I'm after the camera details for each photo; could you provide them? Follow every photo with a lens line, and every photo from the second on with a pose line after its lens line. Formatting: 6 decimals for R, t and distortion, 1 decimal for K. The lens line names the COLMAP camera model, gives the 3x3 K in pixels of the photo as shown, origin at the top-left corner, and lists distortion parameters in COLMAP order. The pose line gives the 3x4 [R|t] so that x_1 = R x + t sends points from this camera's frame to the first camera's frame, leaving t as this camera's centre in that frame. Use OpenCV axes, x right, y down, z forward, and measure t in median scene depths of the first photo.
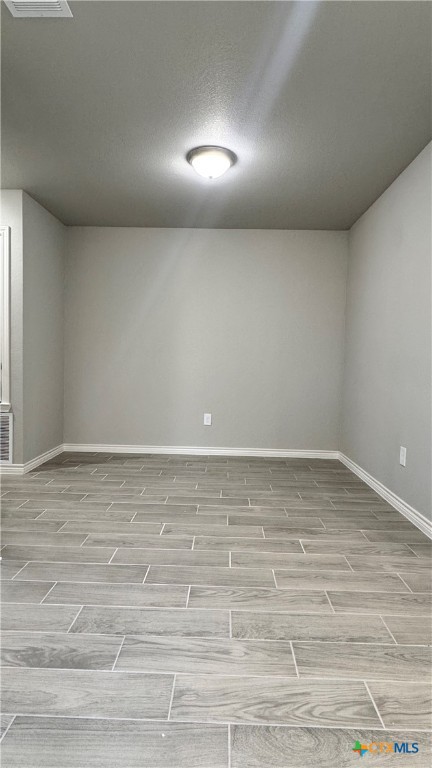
lens RADIAL K [[426.8, 0, 215.5], [0, 426.8, 383.9], [0, 0, 1]] dist [0.000232, 0.000032]
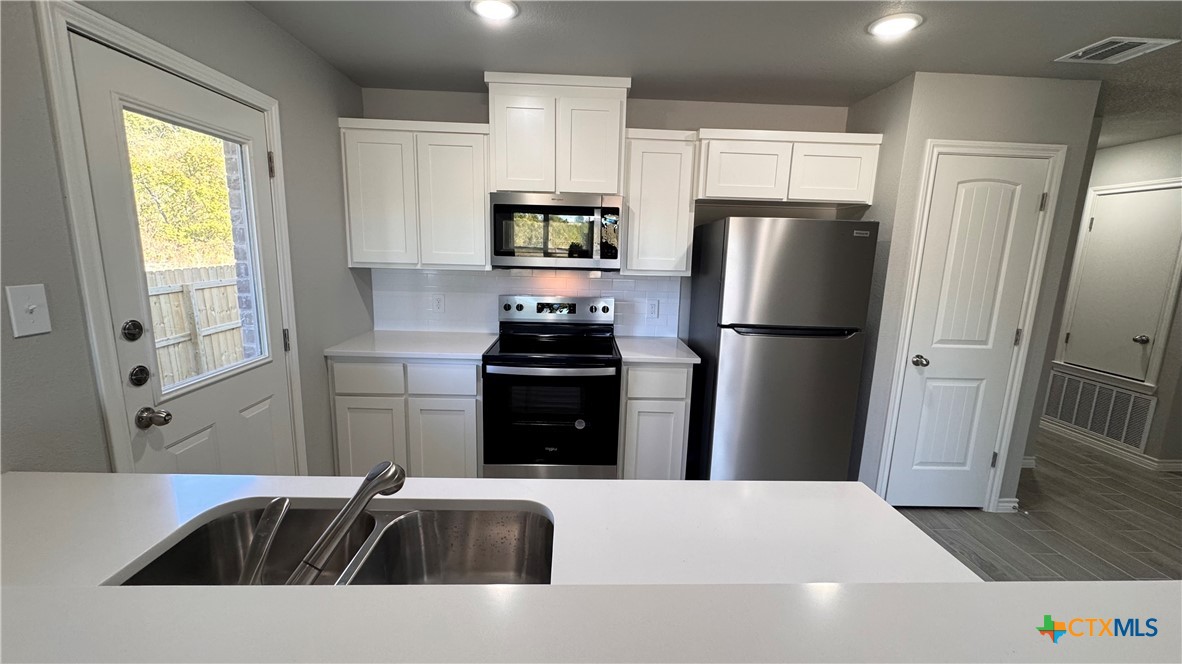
lens RADIAL K [[477.8, 0, 590.4], [0, 477.8, 329.5], [0, 0, 1]] dist [-0.002608, -0.000094]
pose [[0.051277, 0.154810, -0.986613, 1.010077], [-0.084599, 0.985035, 0.150166, -0.296830], [0.995095, 0.075766, 0.063607, -0.532483]]
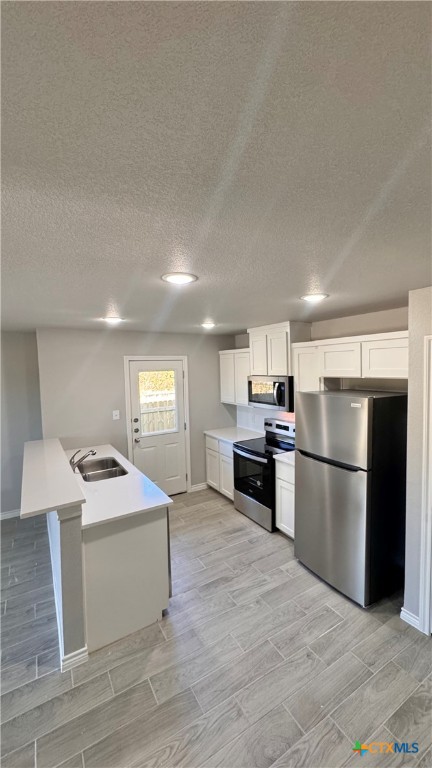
lens RADIAL K [[310.5, 0, 215.3], [0, 310.5, 385.9], [0, 0, 1]] dist [-0.002608, -0.000094]
pose [[-0.851109, 0.039574, -0.523495, 0.861776], [-0.017325, 0.994495, 0.103347, -0.723688], [0.524702, 0.097029, -0.845738, 1.518183]]
